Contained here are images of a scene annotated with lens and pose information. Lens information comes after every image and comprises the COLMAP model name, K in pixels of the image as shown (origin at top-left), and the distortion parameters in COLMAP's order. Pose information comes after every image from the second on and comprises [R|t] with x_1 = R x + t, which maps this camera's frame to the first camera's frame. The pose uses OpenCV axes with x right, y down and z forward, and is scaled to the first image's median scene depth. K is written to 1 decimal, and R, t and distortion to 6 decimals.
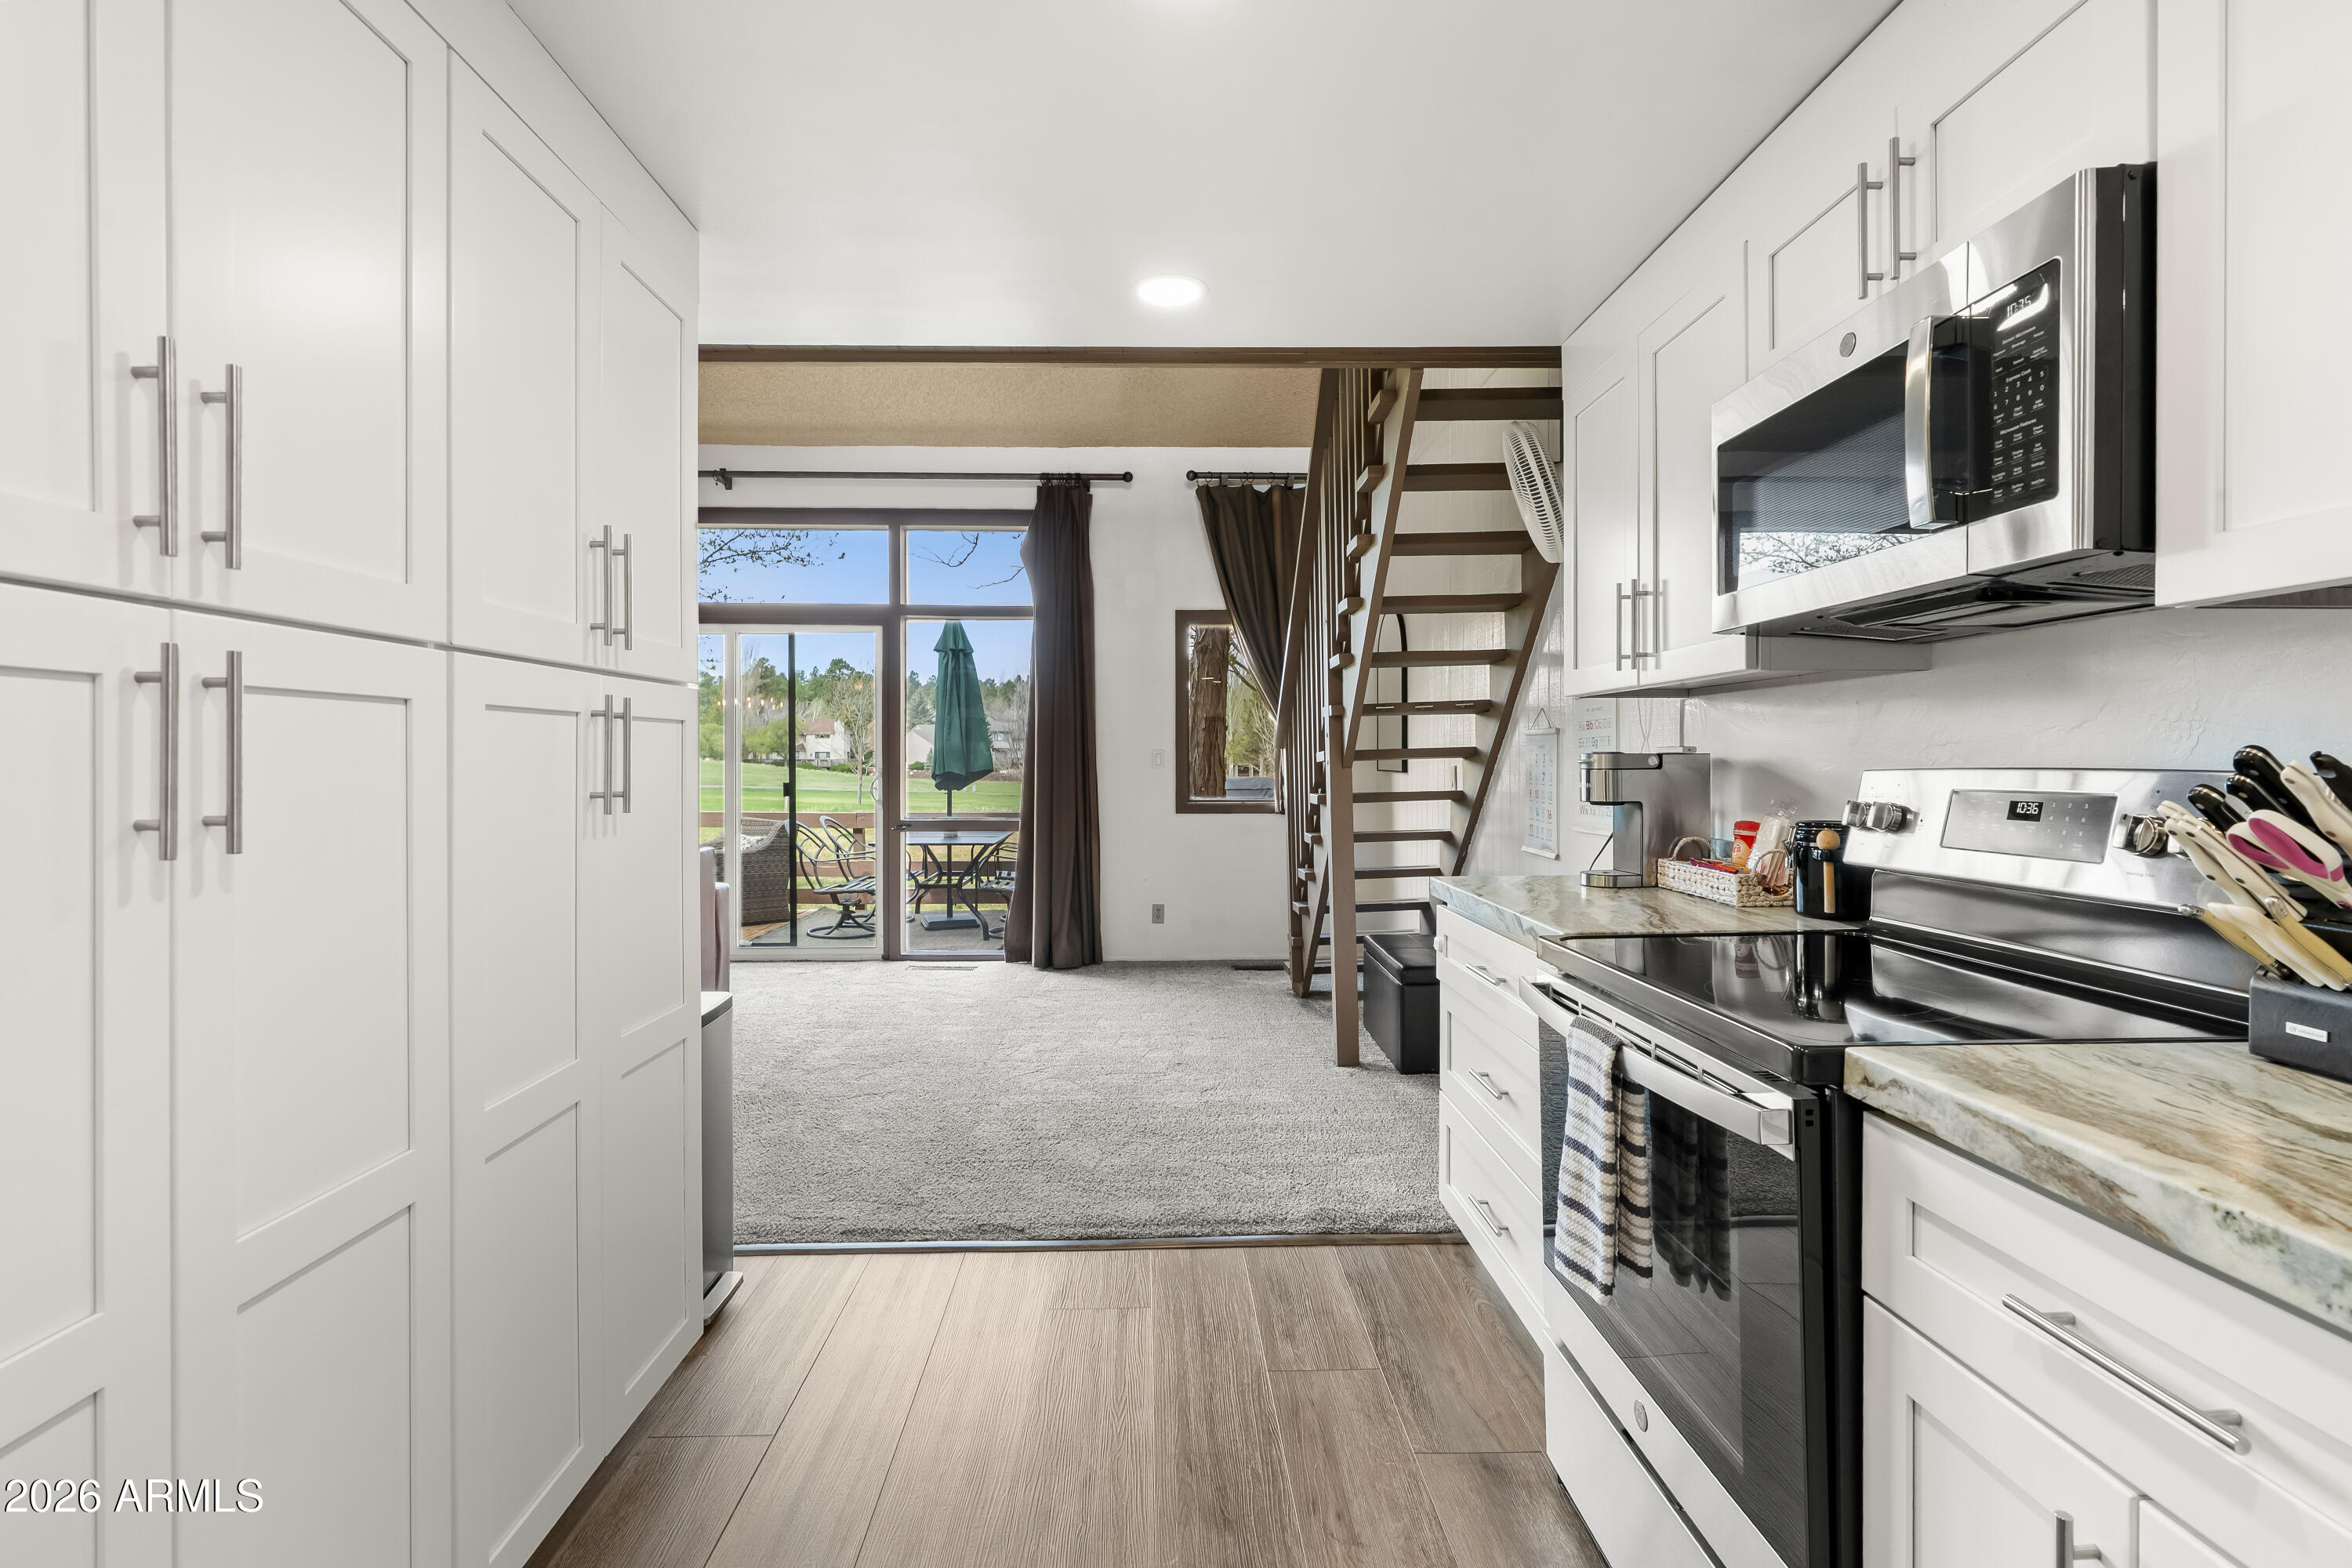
lens RADIAL K [[1075.3, 0, 1175.8], [0, 1075.3, 764.8], [0, 0, 1]] dist [-0.000503, 0.000002]
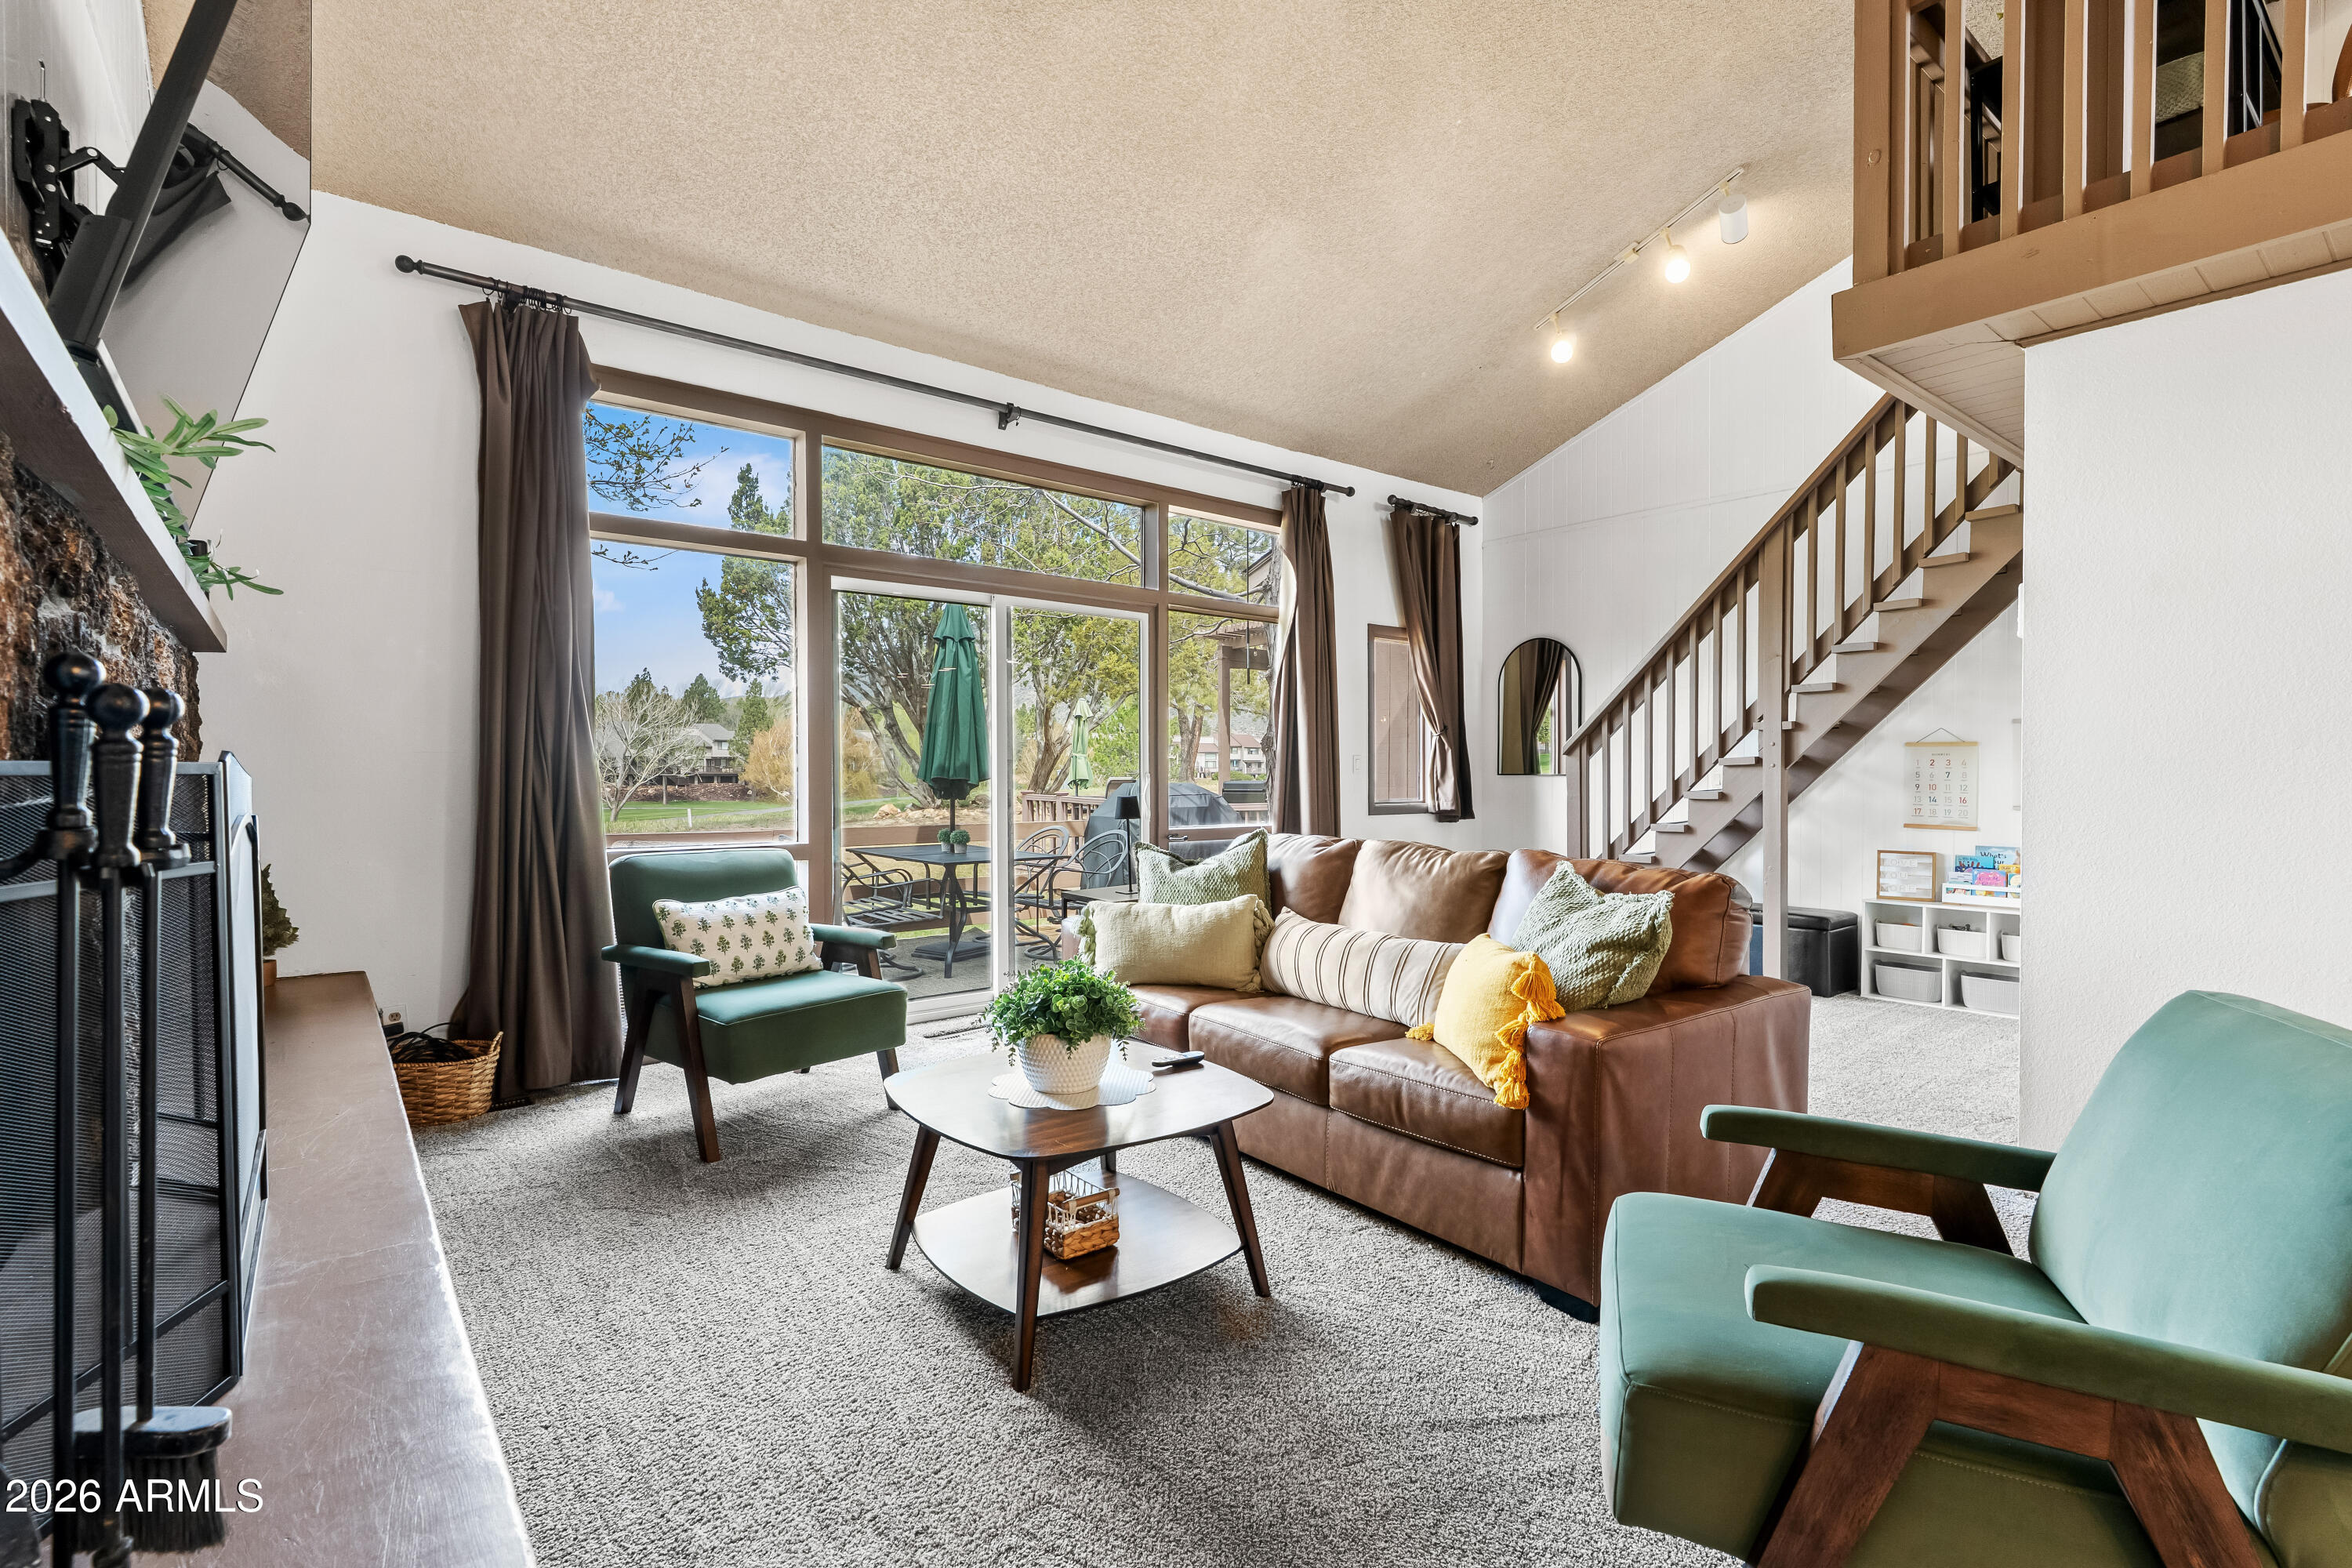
lens RADIAL K [[1075.3, 0, 1175.8], [0, 1075.3, 764.8], [0, 0, 1]] dist [-0.000503, 0.000002]
pose [[0.799707, 0.005872, 0.600362, -0.794865], [-0.000255, 0.999955, -0.009441, 0.005609], [-0.600391, 0.007397, 0.799672, 0.272843]]
